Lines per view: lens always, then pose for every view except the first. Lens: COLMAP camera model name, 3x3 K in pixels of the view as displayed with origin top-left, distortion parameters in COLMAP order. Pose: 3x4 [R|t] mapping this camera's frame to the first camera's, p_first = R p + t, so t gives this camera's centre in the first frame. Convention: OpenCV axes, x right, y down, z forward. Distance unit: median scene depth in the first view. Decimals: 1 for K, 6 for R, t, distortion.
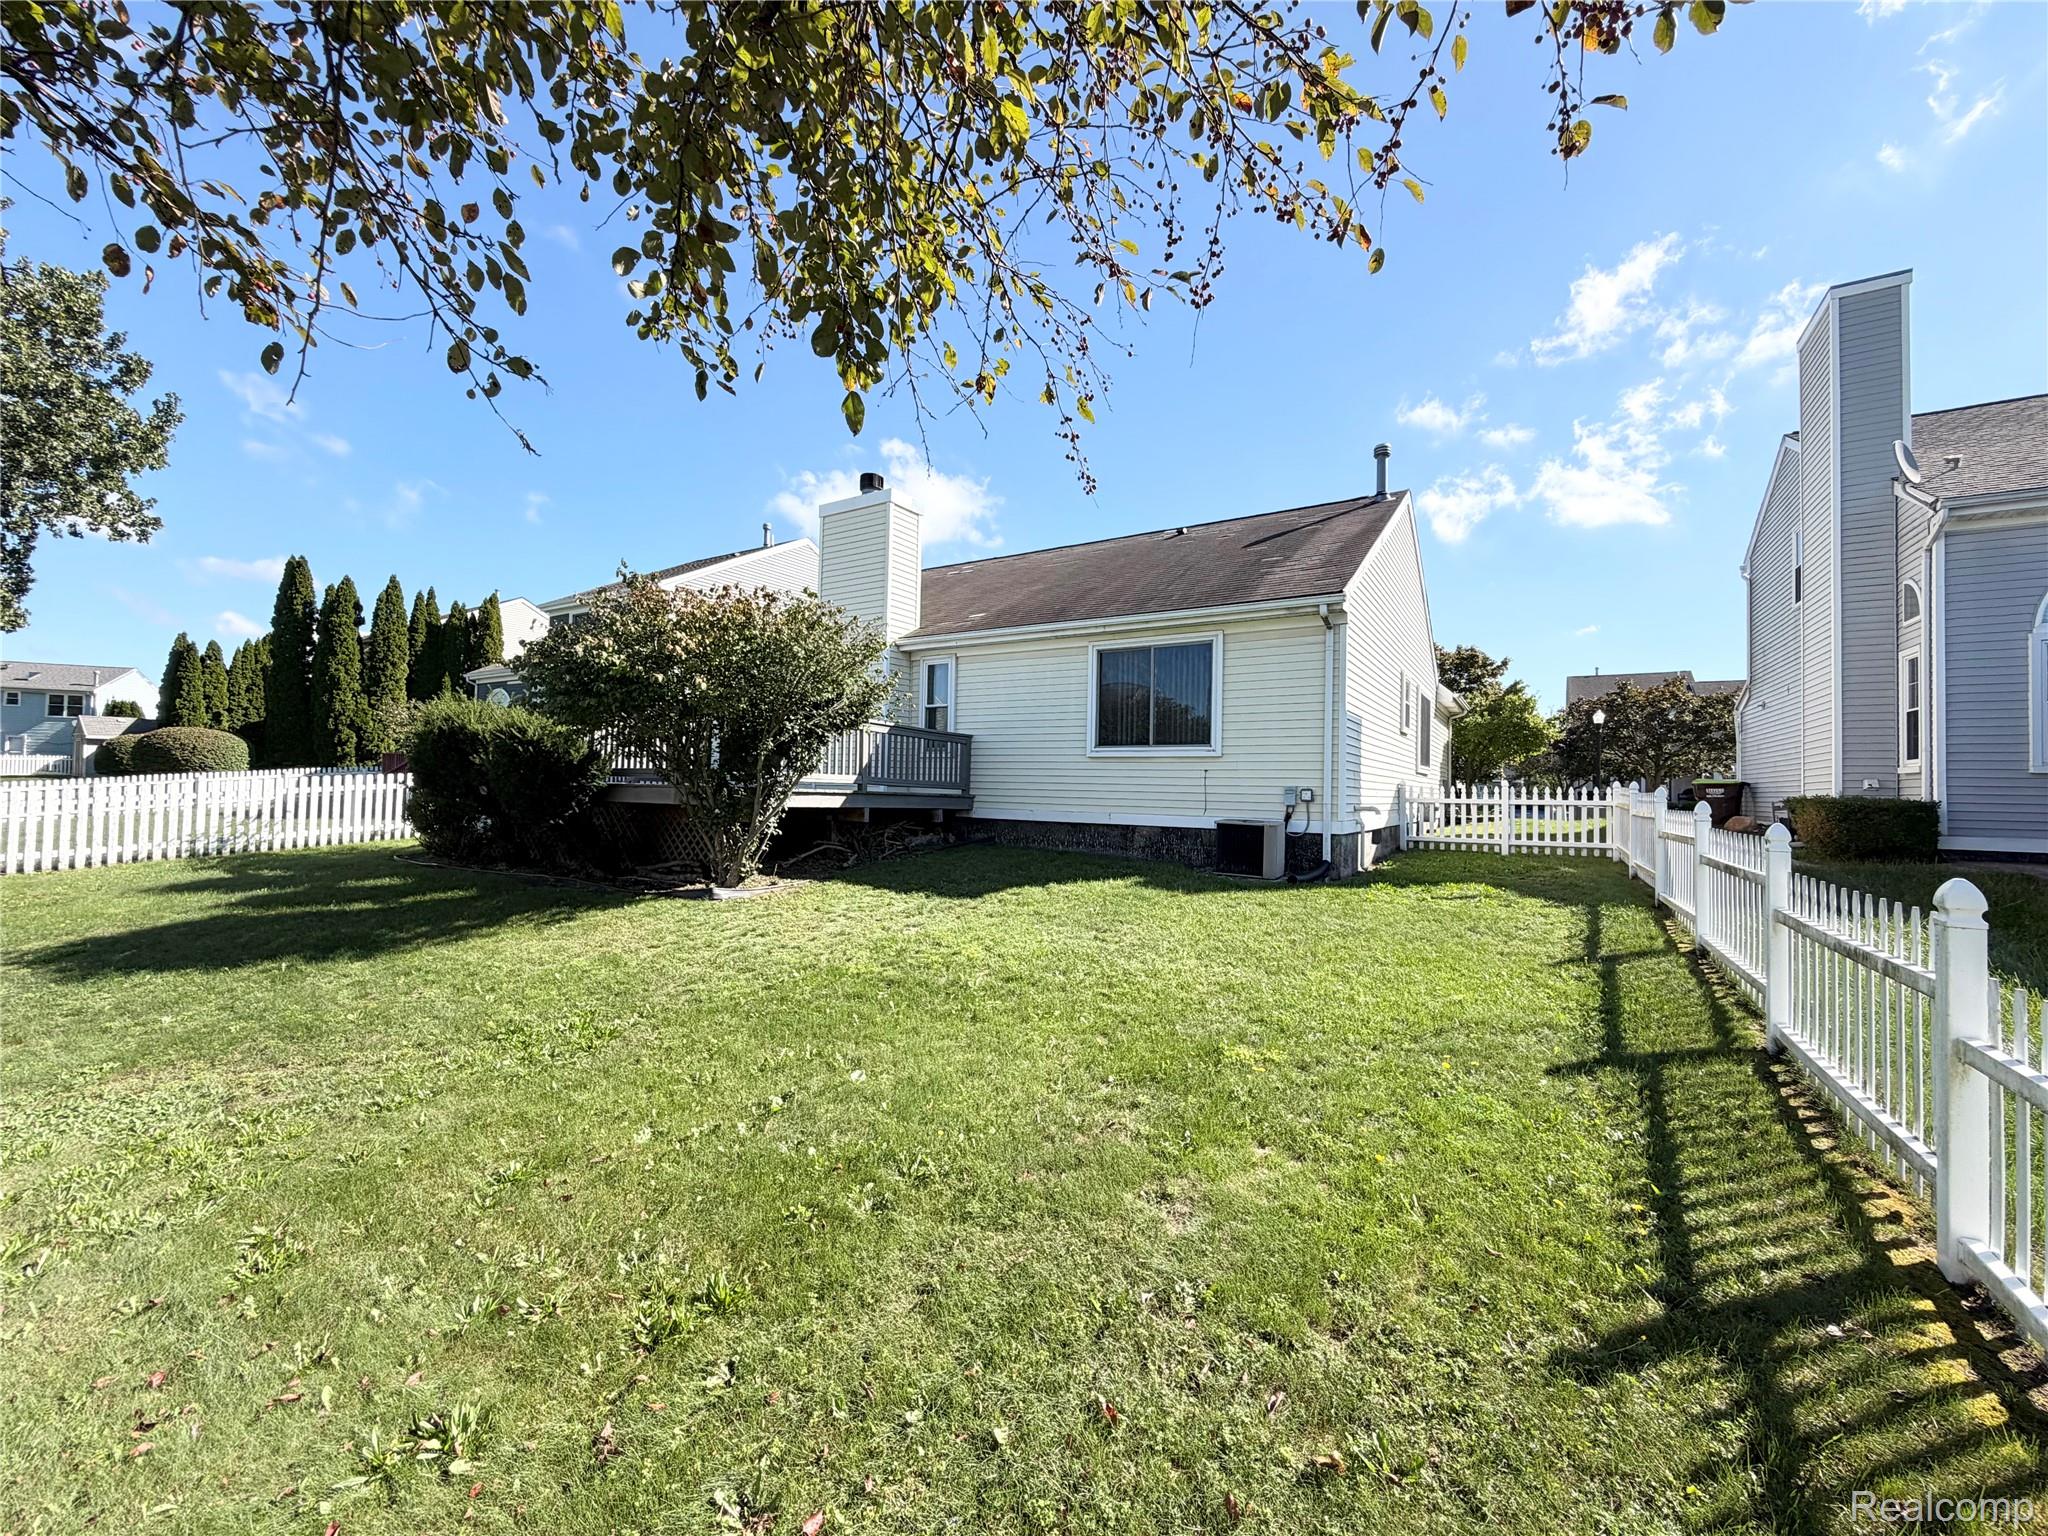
lens RADIAL K [[817.8, 0, 1016.9], [0, 817.8, 770.4], [0, 0, 1]] dist [-0.001489, 0.000554]
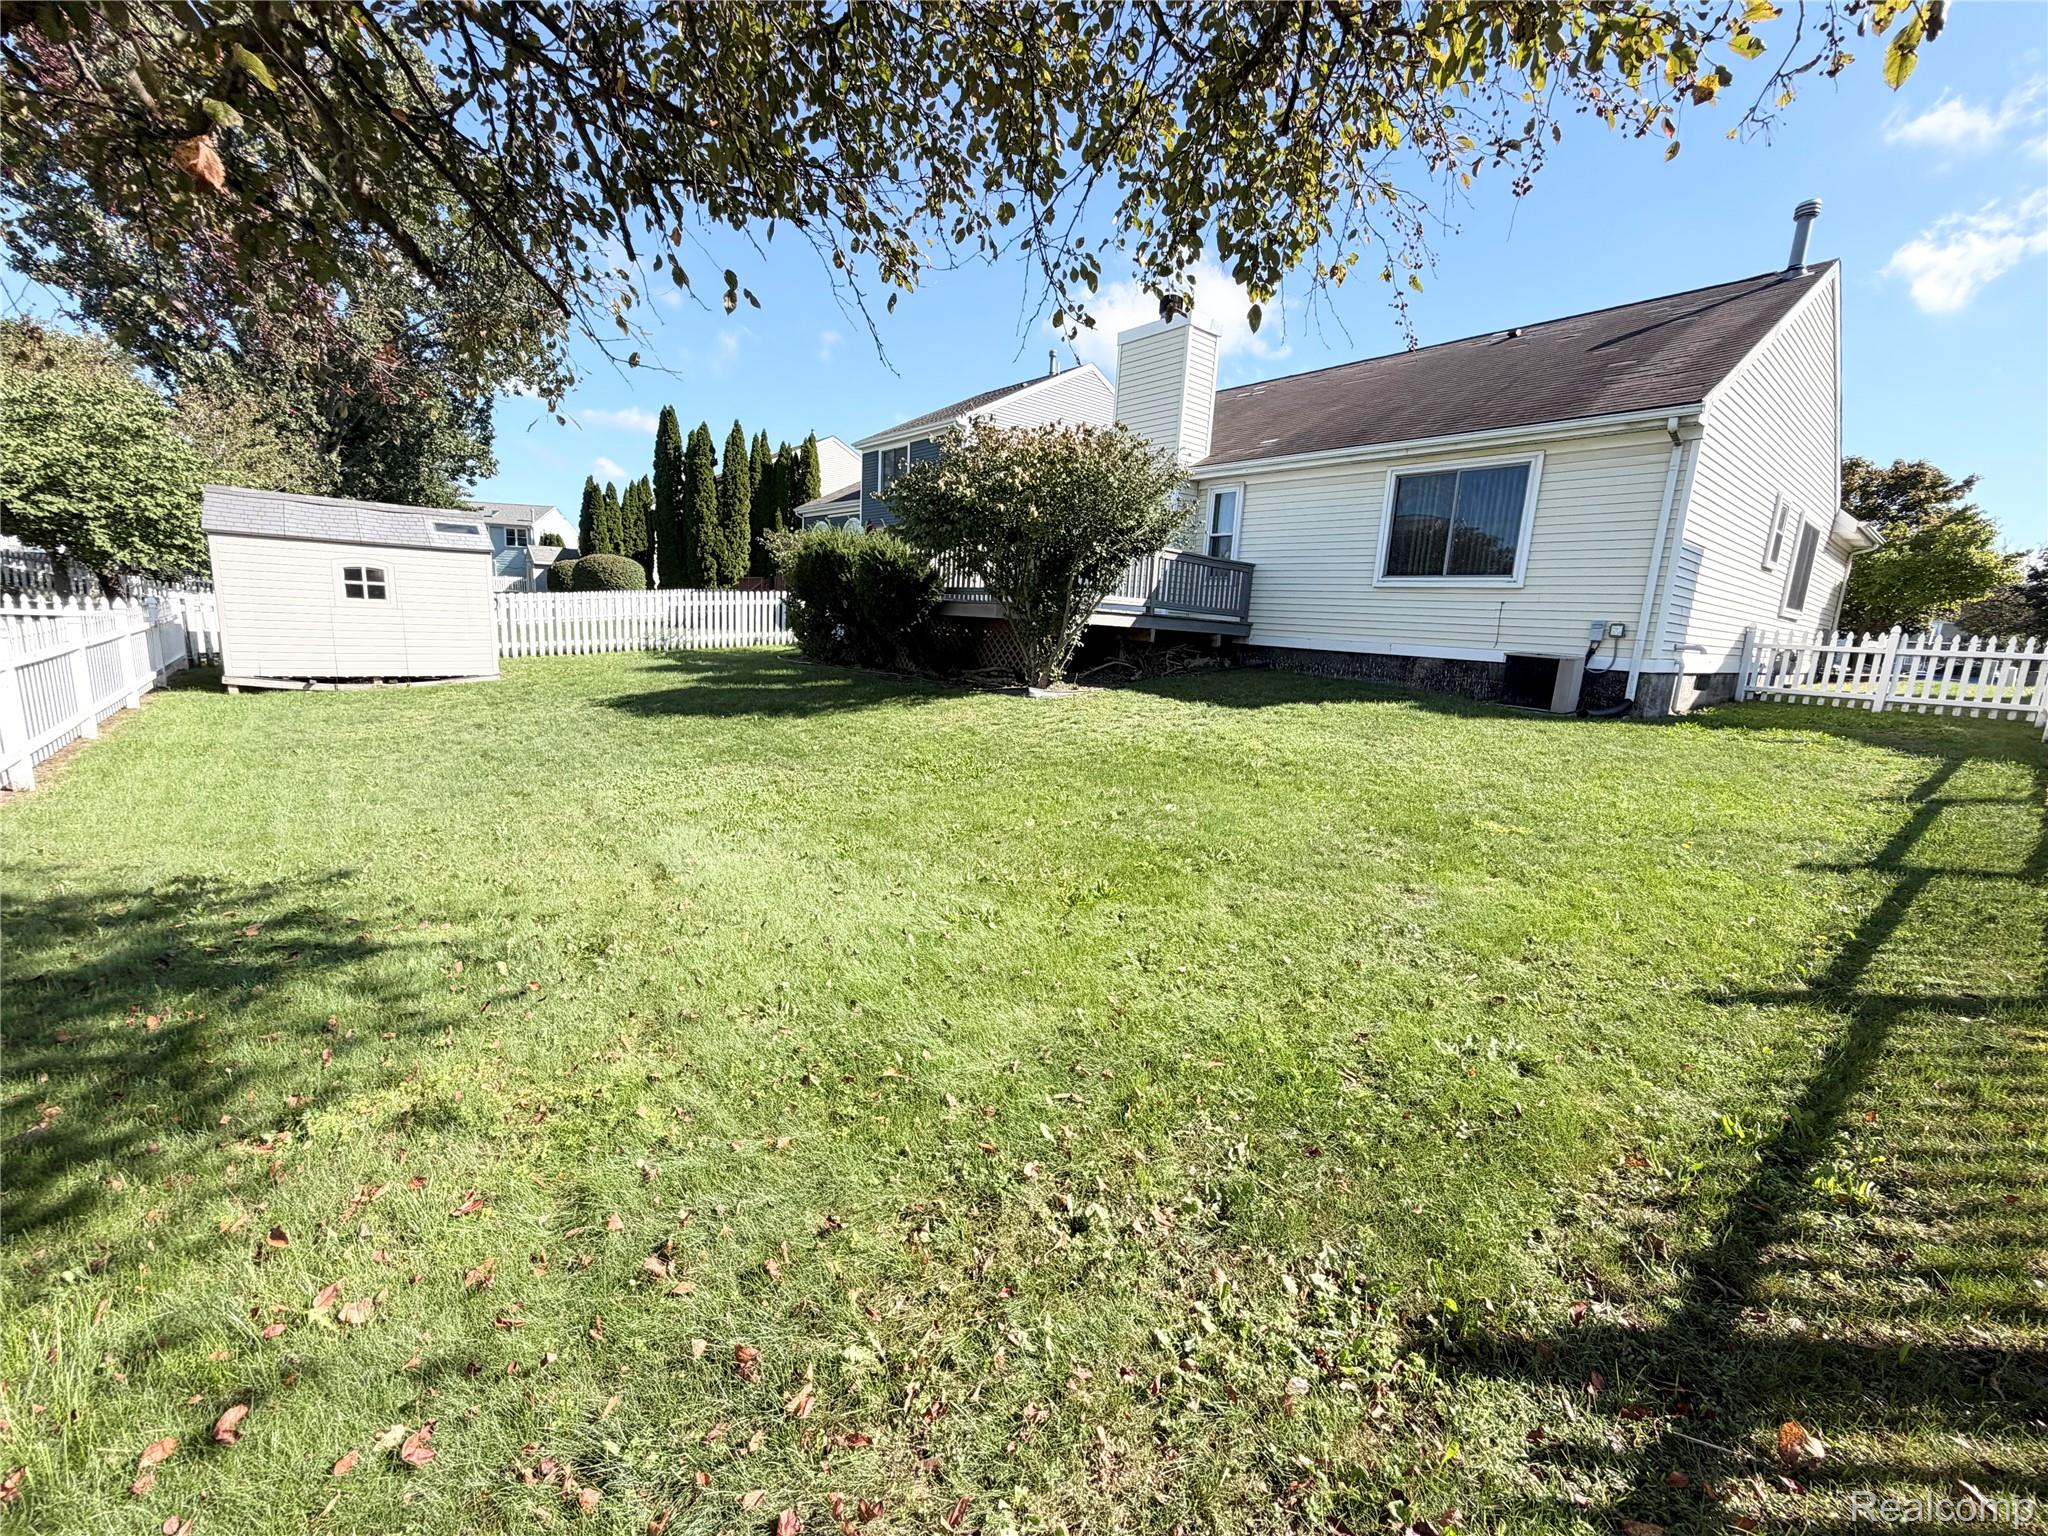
lens RADIAL K [[817.8, 0, 1016.9], [0, 817.8, 770.4], [0, 0, 1]] dist [-0.001489, 0.000554]
pose [[0.951508, 0.086031, -0.295348, -0.016544], [-0.027125, 0.979822, 0.198023, 0.020284], [0.306425, -0.180409, 0.934642, -0.134792]]
